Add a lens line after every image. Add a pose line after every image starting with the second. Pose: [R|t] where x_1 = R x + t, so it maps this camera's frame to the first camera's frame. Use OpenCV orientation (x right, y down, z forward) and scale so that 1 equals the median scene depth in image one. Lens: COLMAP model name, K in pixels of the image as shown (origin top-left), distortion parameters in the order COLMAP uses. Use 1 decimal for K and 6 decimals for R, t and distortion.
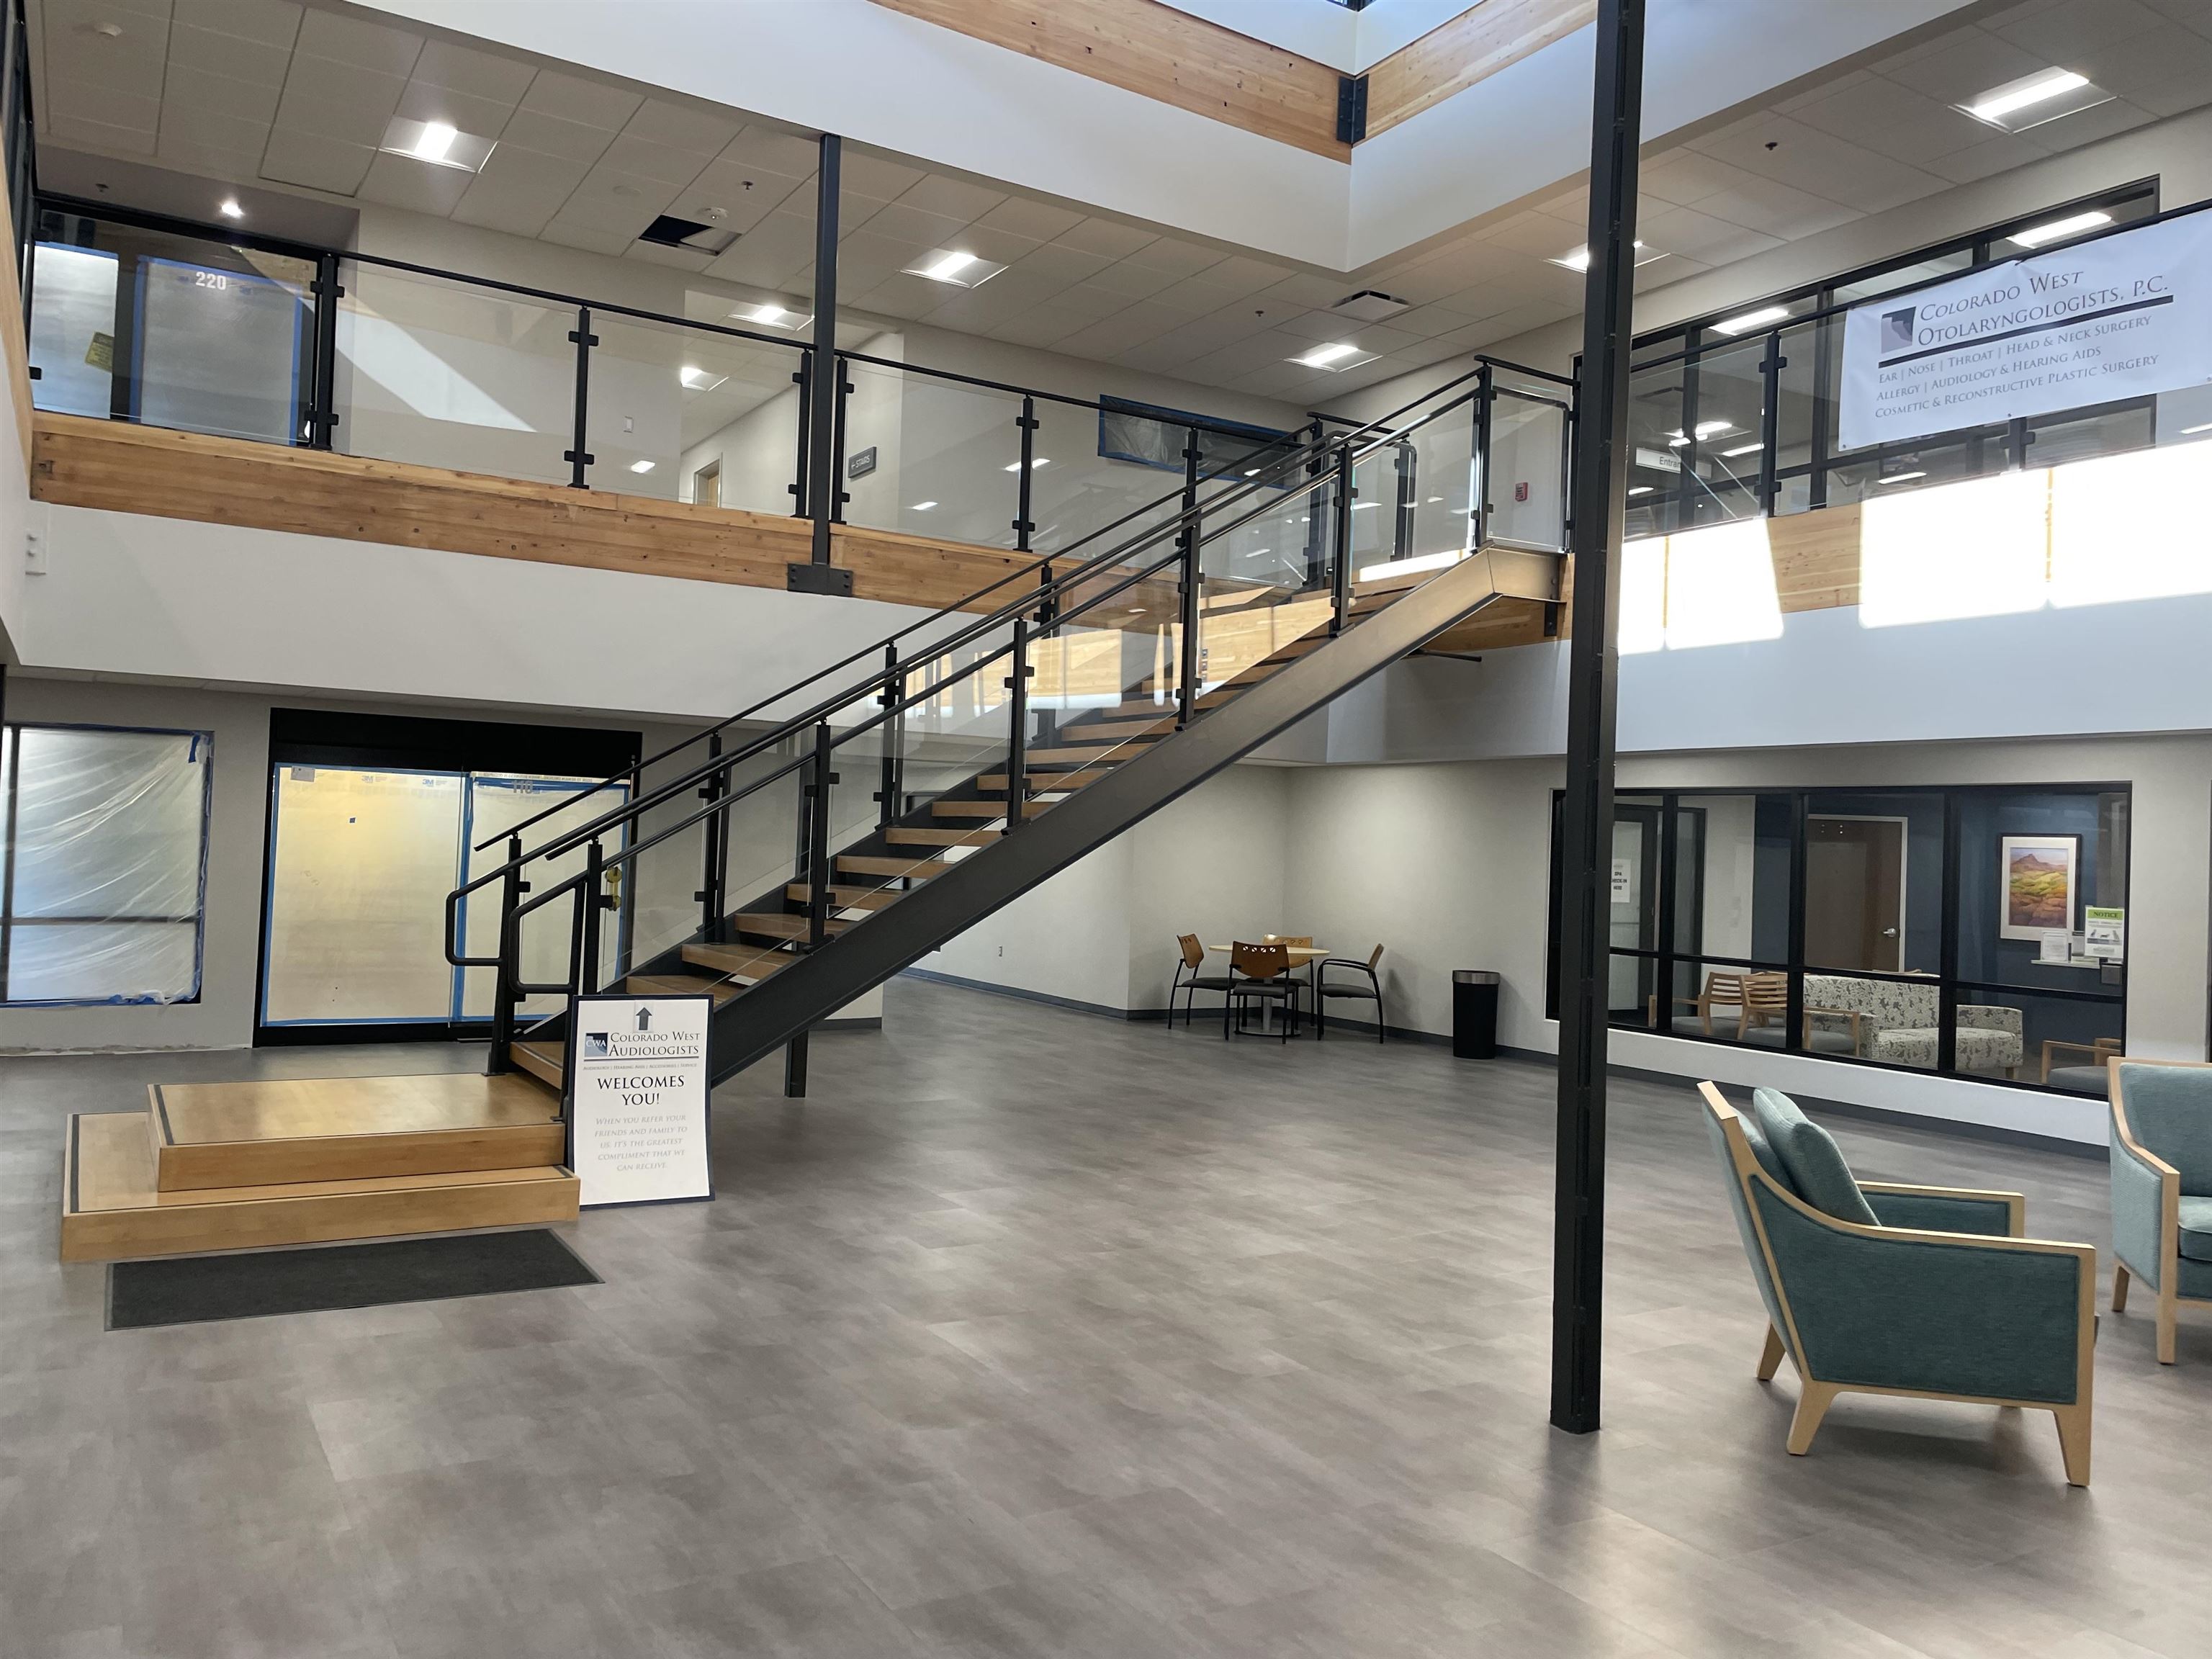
lens RADIAL K [[1668.8, 0, 1106.0], [0, 1668.8, 829.5], [0, 0, 1]] dist [0.069078, -0.090460]
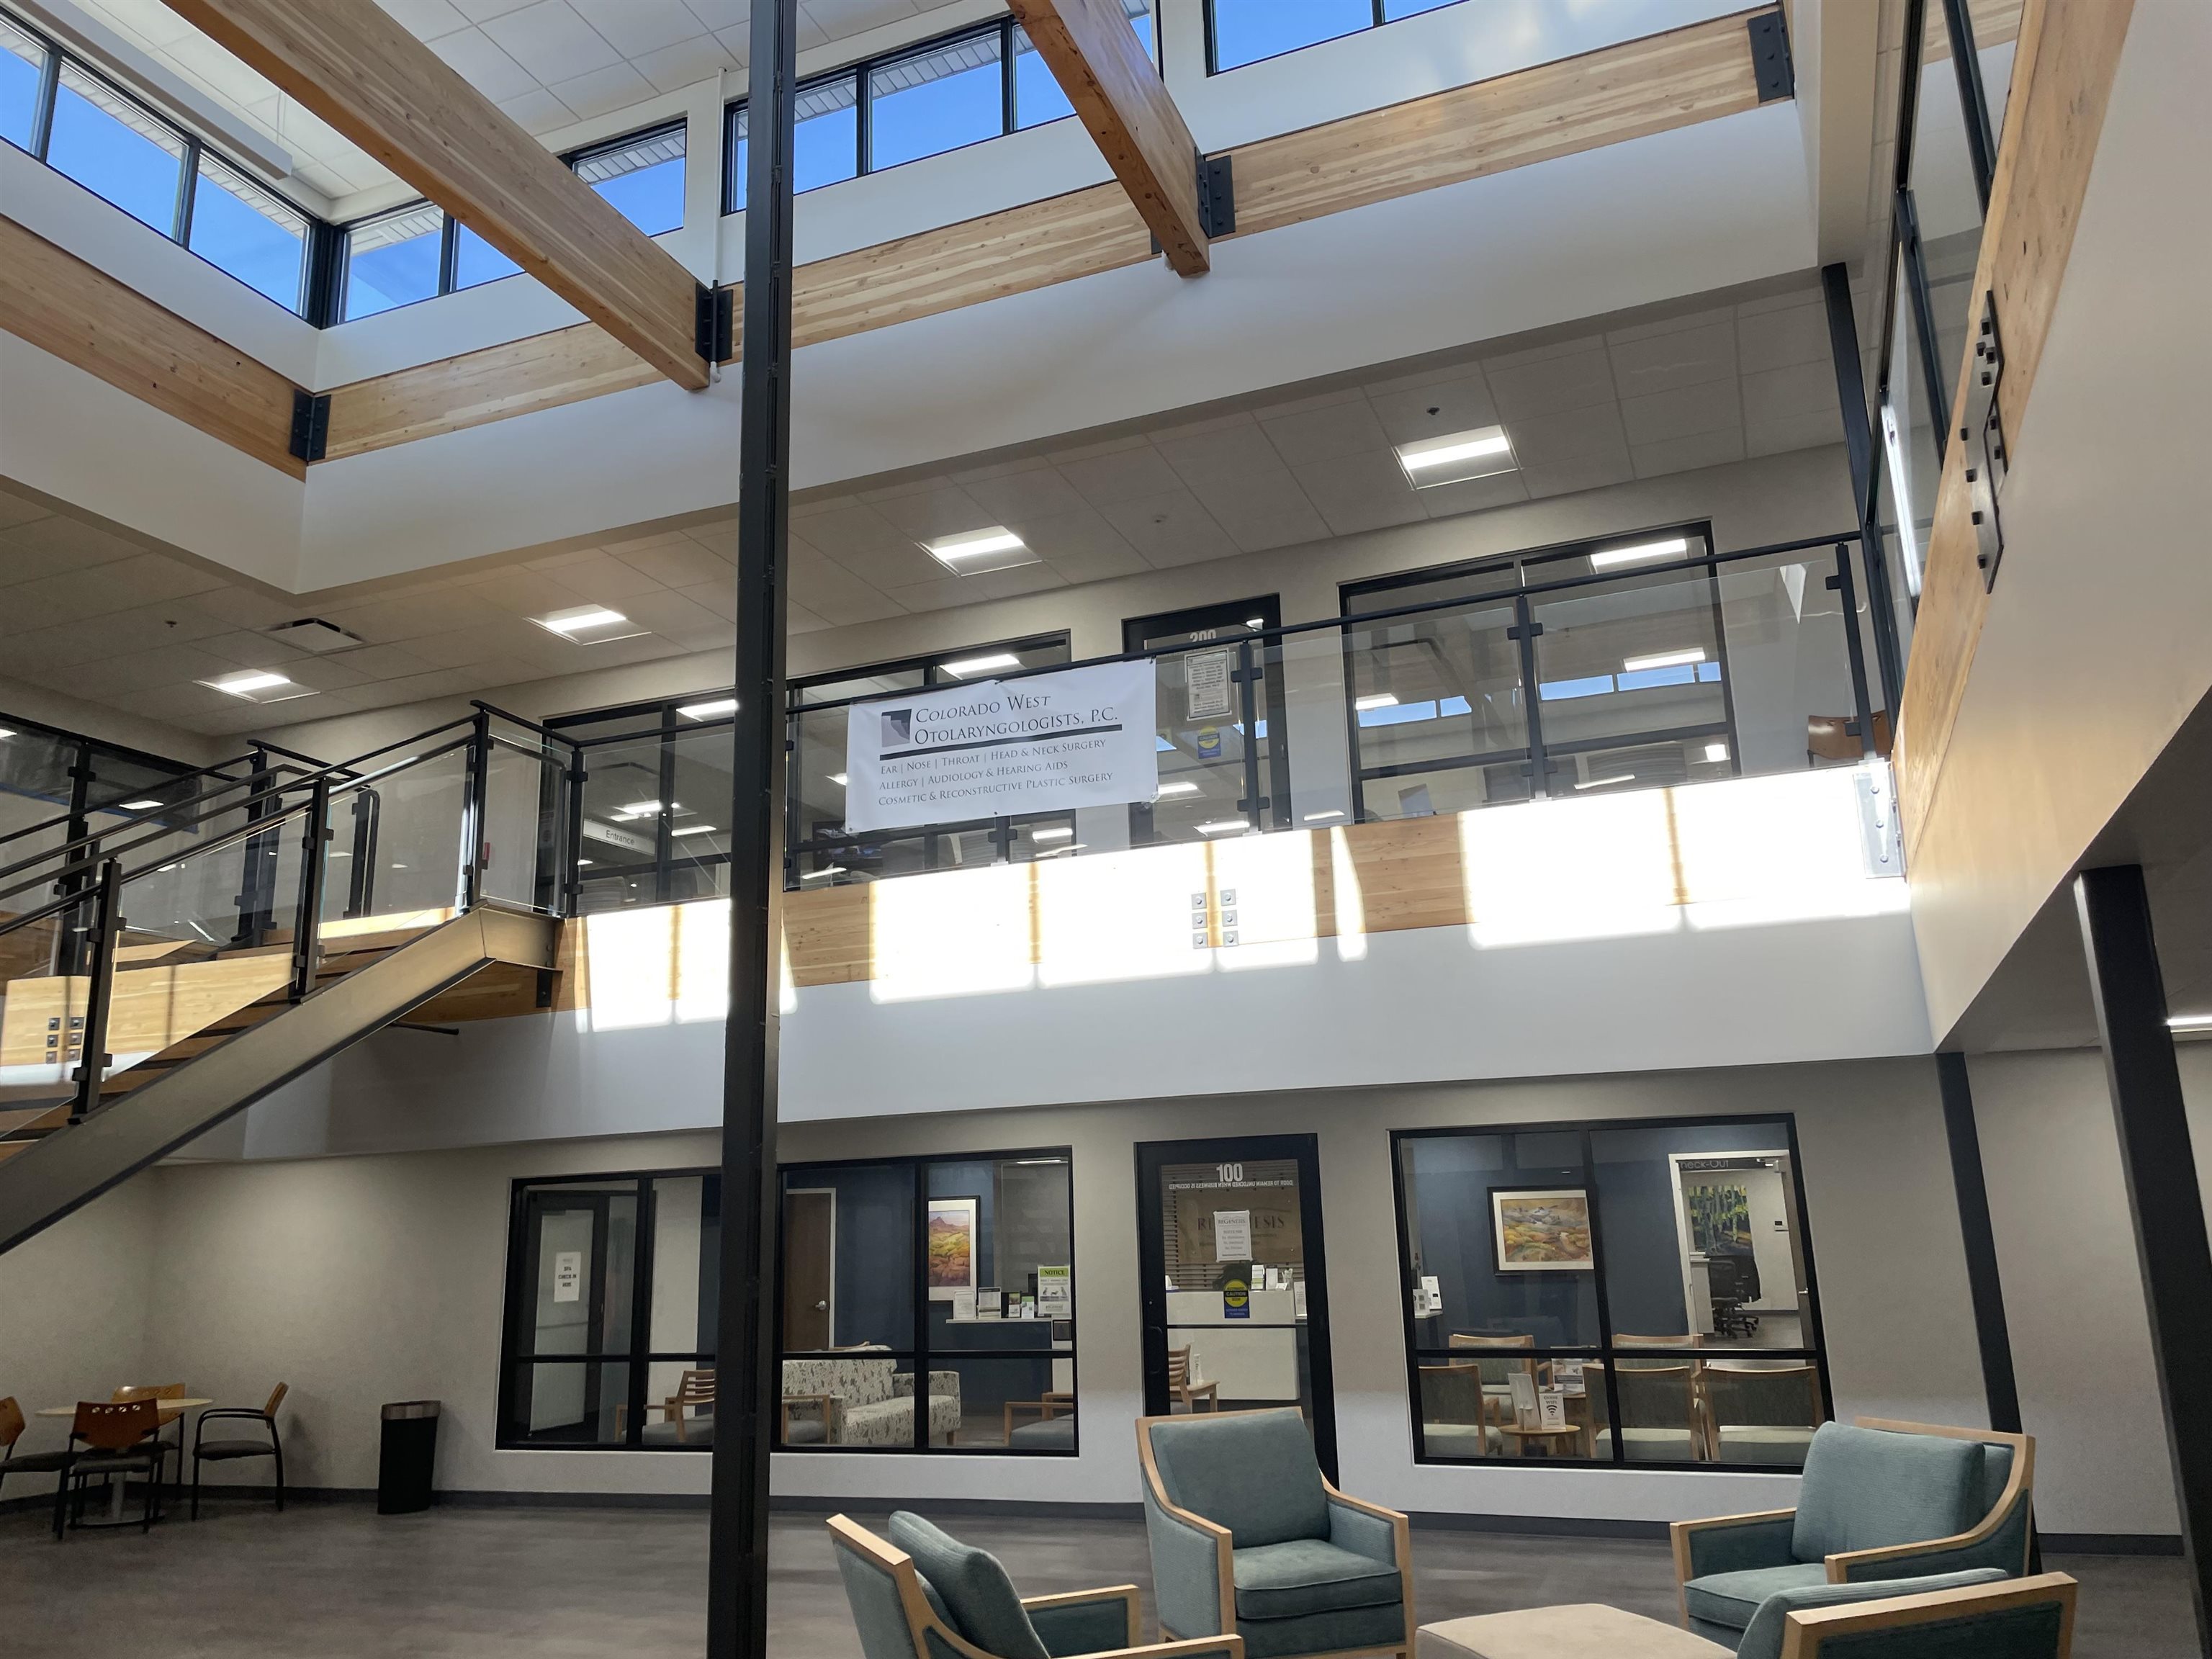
lens RADIAL K [[1657.5, 0, 1106.0], [0, 1657.5, 829.5], [0, 0, 1]] dist [0.090982, -0.110990]
pose [[0.794007, 0.081004, 0.602487, -0.046186], [0.054936, 0.977466, -0.203818, -0.007003], [-0.605421, 0.194931, 0.771665, 0.090014]]
